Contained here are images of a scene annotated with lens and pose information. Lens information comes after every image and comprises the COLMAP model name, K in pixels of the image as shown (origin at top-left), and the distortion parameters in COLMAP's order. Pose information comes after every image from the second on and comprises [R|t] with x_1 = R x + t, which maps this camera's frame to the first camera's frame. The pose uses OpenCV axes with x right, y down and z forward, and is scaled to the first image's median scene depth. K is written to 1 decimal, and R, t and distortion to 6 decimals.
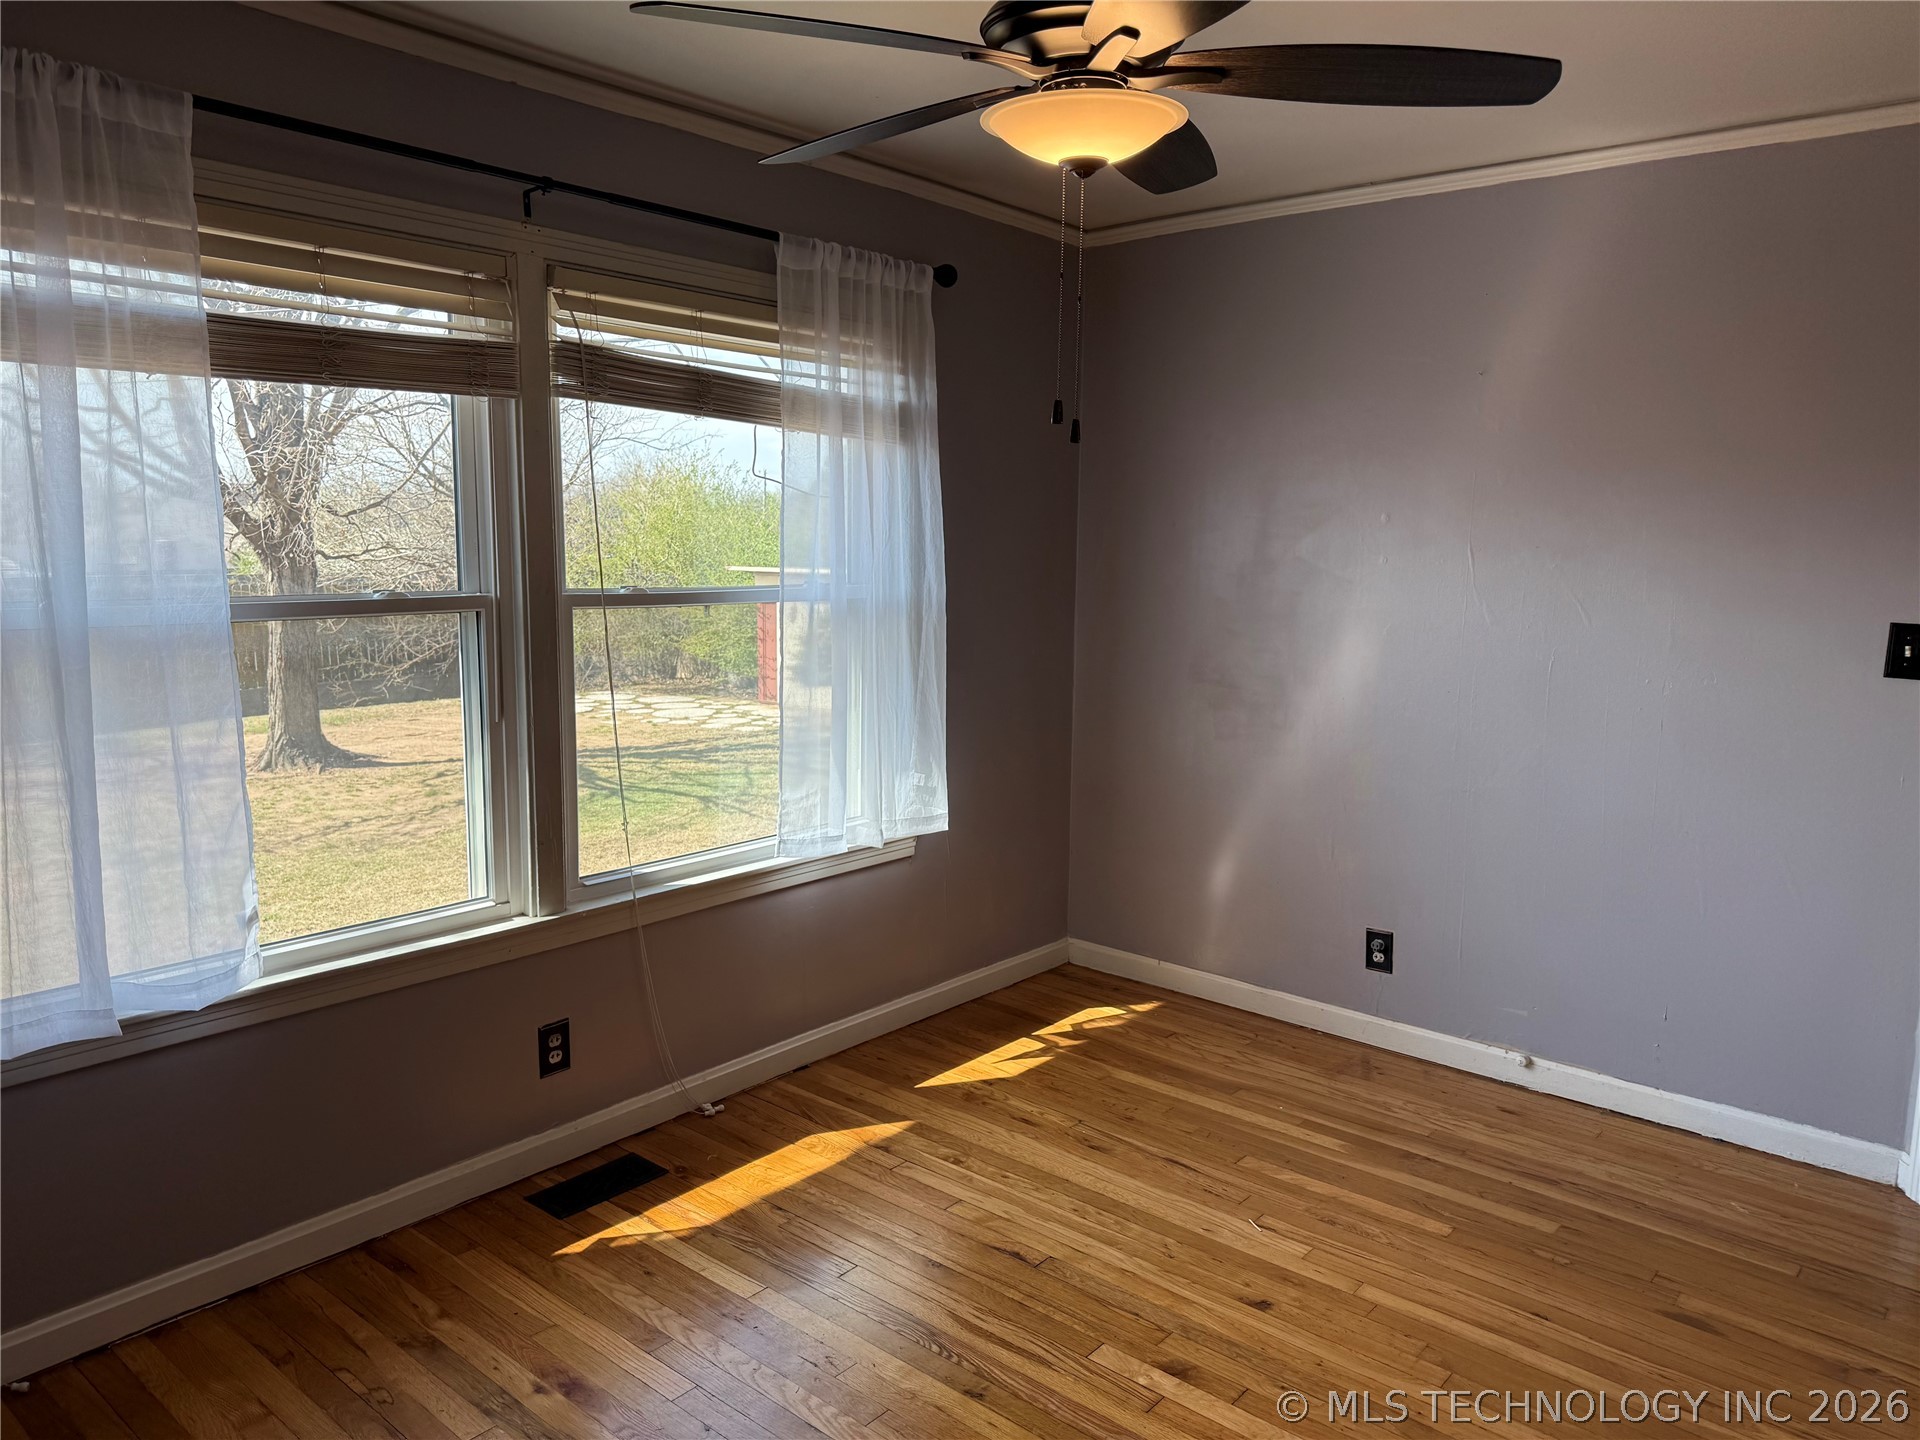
lens RADIAL K [[1367.3, 0, 960.0], [0, 1367.3, 720.0], [0, 0, 1]] dist [-0.049286, -0.001147]
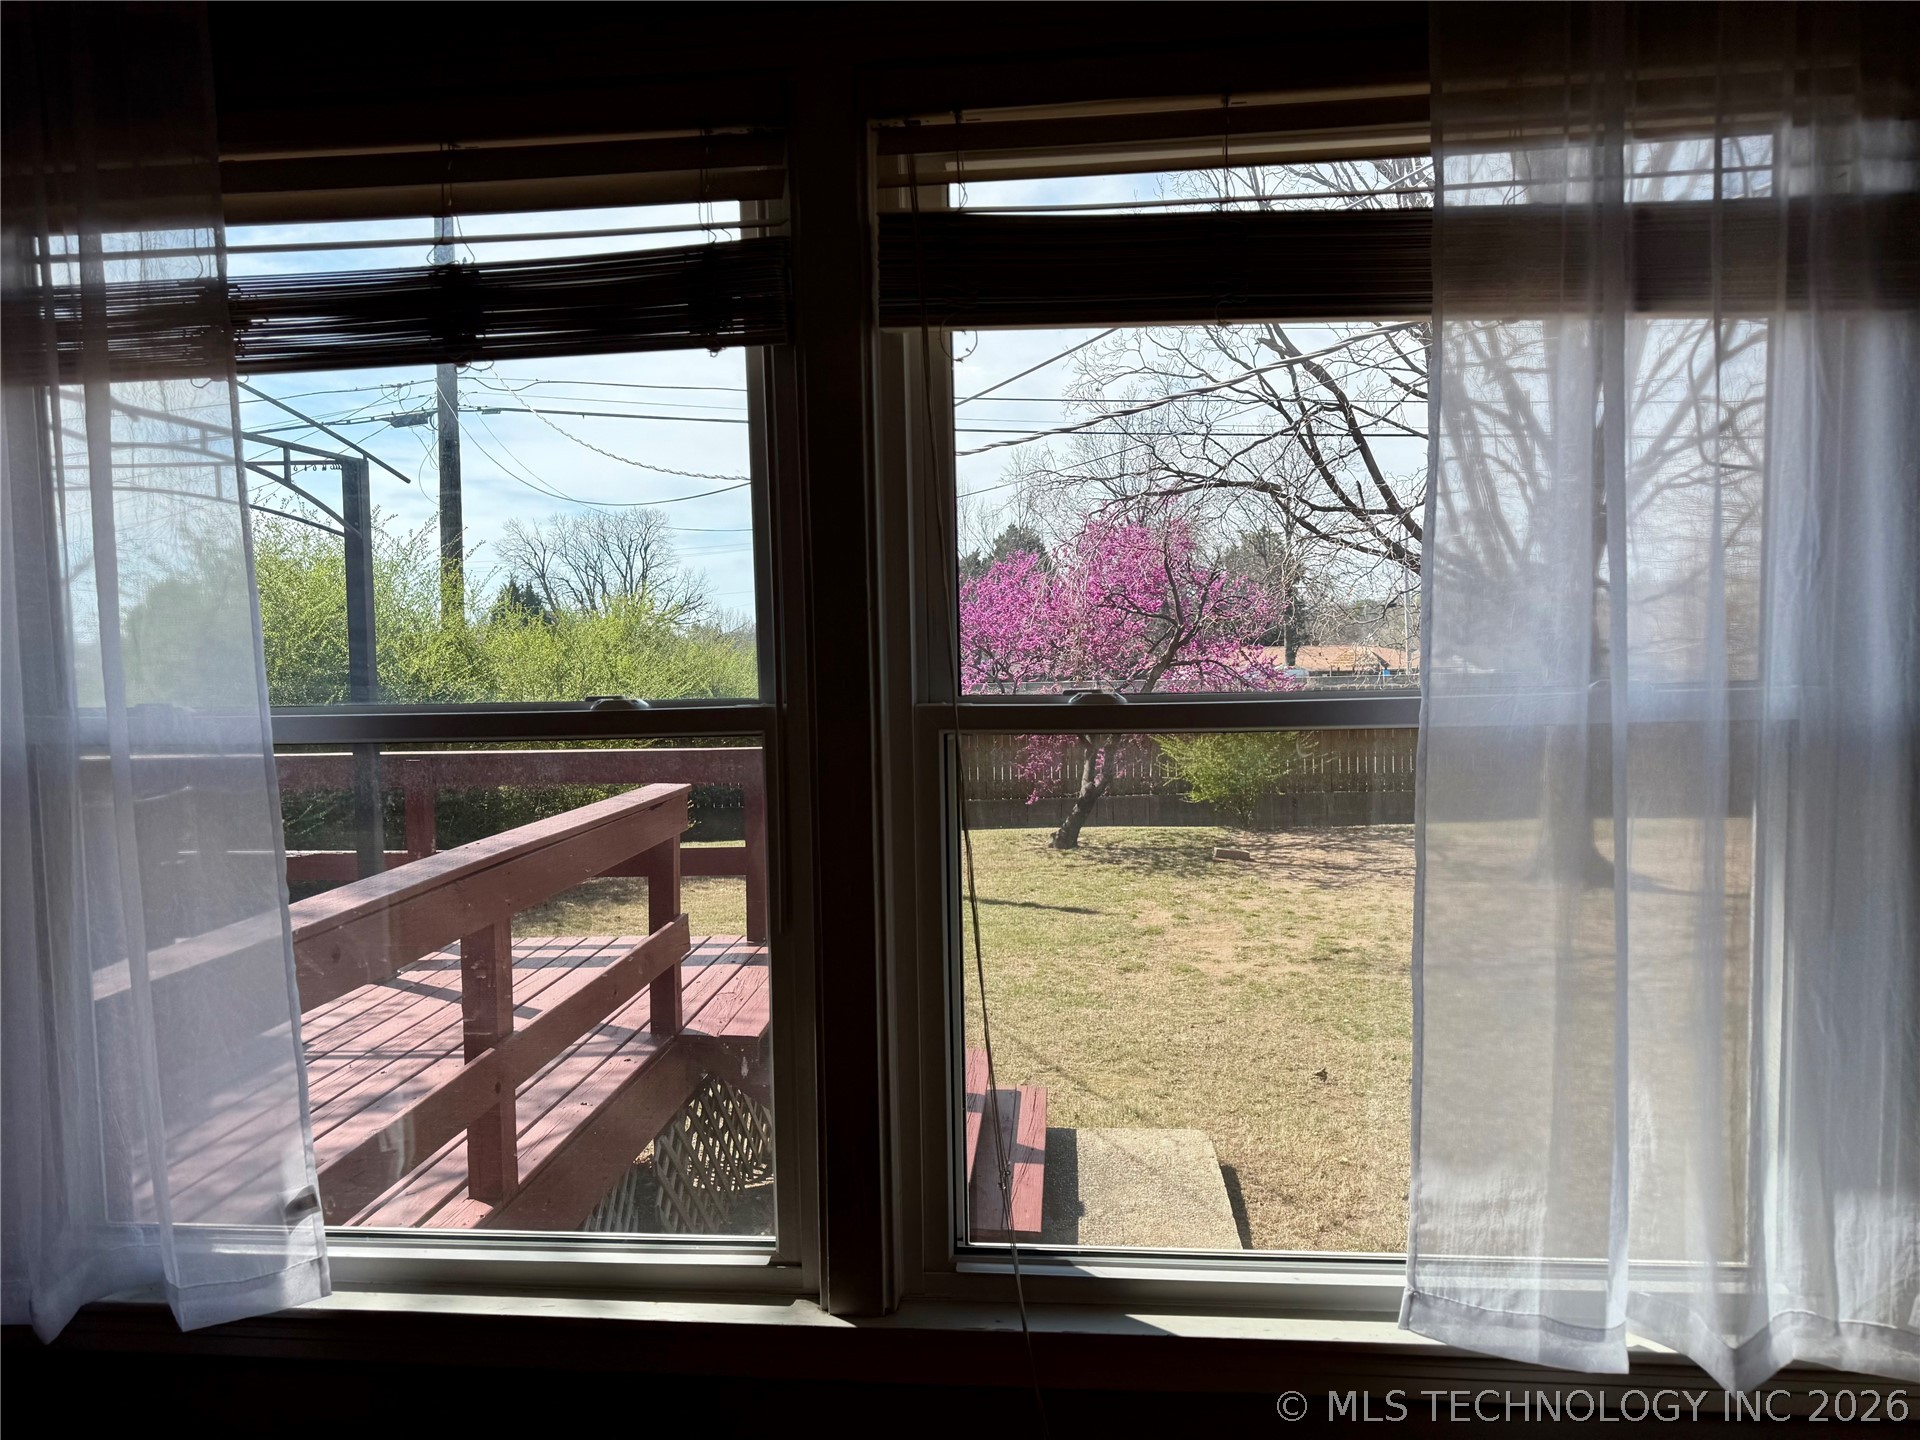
lens RADIAL K [[1367.3, 0, 960.0], [0, 1367.3, 720.0], [0, 0, 1]] dist [-0.049286, -0.001147]
pose [[0.561311, 0.021480, -0.827326, 0.136630], [-0.079708, 0.996419, -0.028209, -0.068958], [0.823758, 0.081778, 0.561013, 0.674760]]
